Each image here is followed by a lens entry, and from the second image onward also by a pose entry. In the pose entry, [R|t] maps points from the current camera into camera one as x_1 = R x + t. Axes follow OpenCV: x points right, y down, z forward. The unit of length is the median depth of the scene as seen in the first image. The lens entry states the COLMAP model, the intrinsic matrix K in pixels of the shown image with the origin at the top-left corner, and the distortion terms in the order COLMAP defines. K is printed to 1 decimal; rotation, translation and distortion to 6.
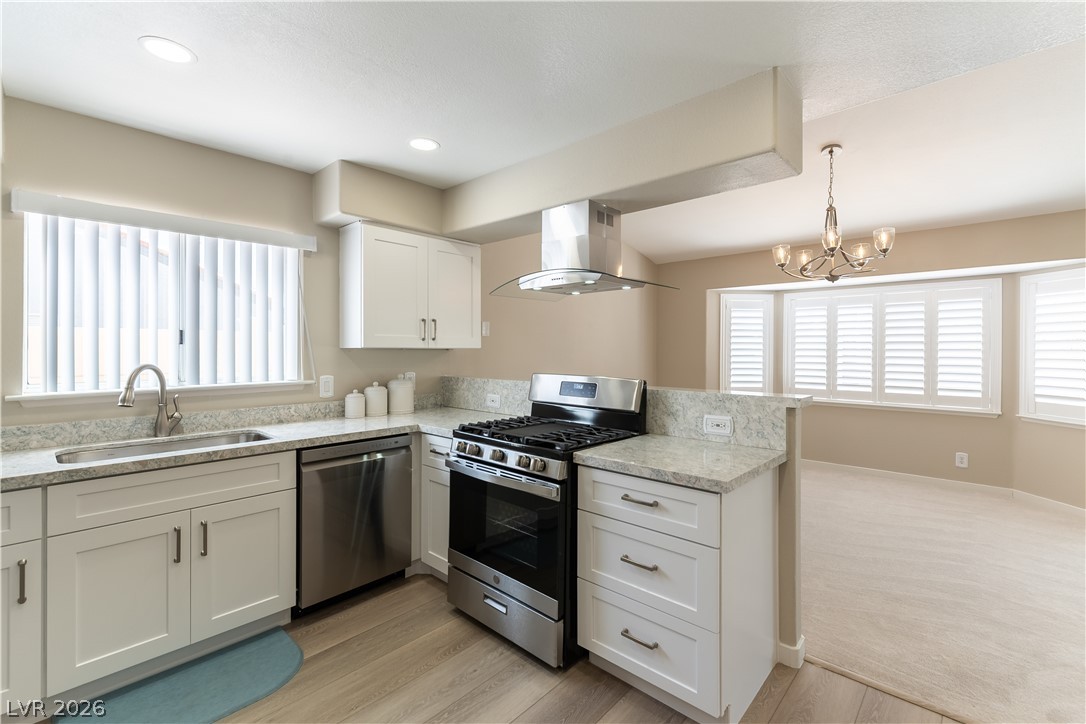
lens RADIAL K [[479.2, 0, 545.7], [0, 479.2, 353.1], [0, 0, 1]] dist [0.005521, -0.000624]
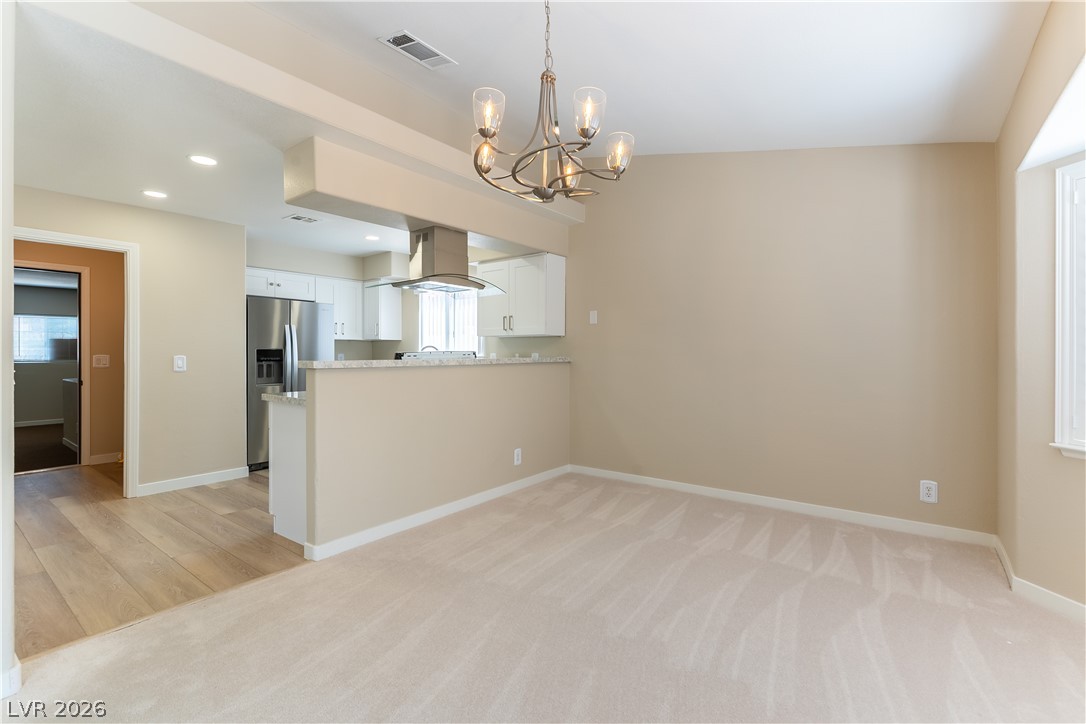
lens RADIAL K [[479.2, 0, 540.7], [0, 479.2, 351.4], [0, 0, 1]] dist [0.005521, -0.000624]
pose [[0.072900, 0.002208, -0.997337, 1.366987], [-0.001174, 0.999997, 0.002128, 0.038312], [0.997339, 0.001016, 0.072903, 1.105705]]
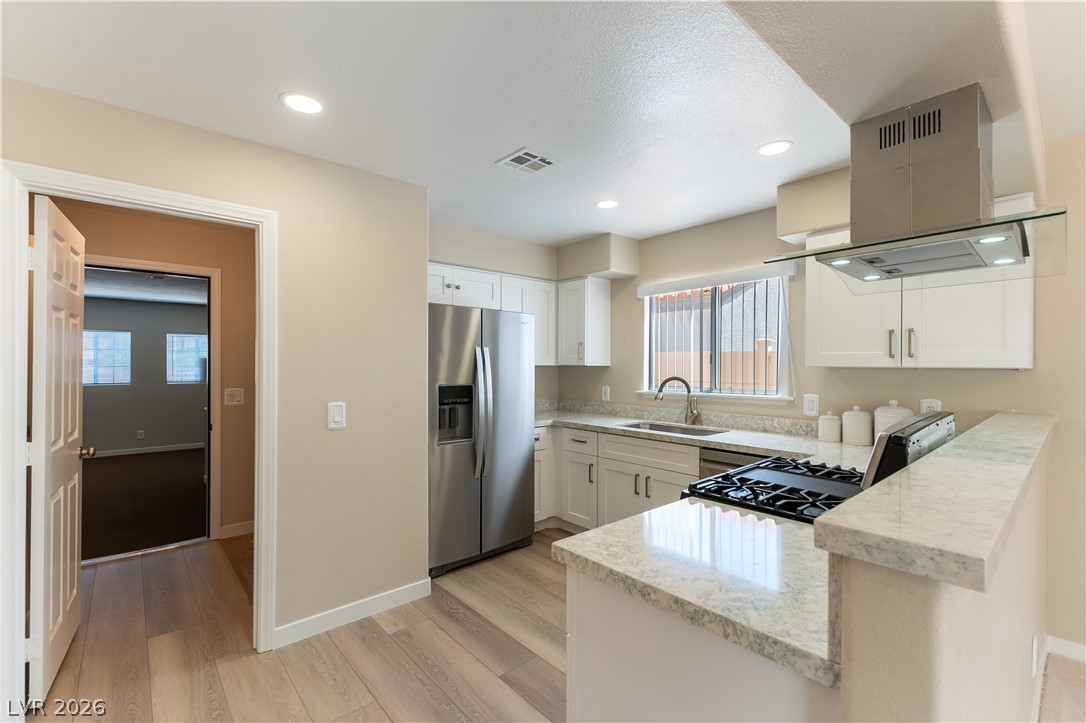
lens RADIAL K [[479.2, 0, 538.3], [0, 479.2, 364.8], [0, 0, 1]] dist [0.005521, -0.000624]
pose [[-0.133318, 0.002731, -0.991070, 0.646283], [-0.004848, 0.999982, 0.003407, -0.016202], [0.991061, 0.005259, -0.133302, 0.598432]]
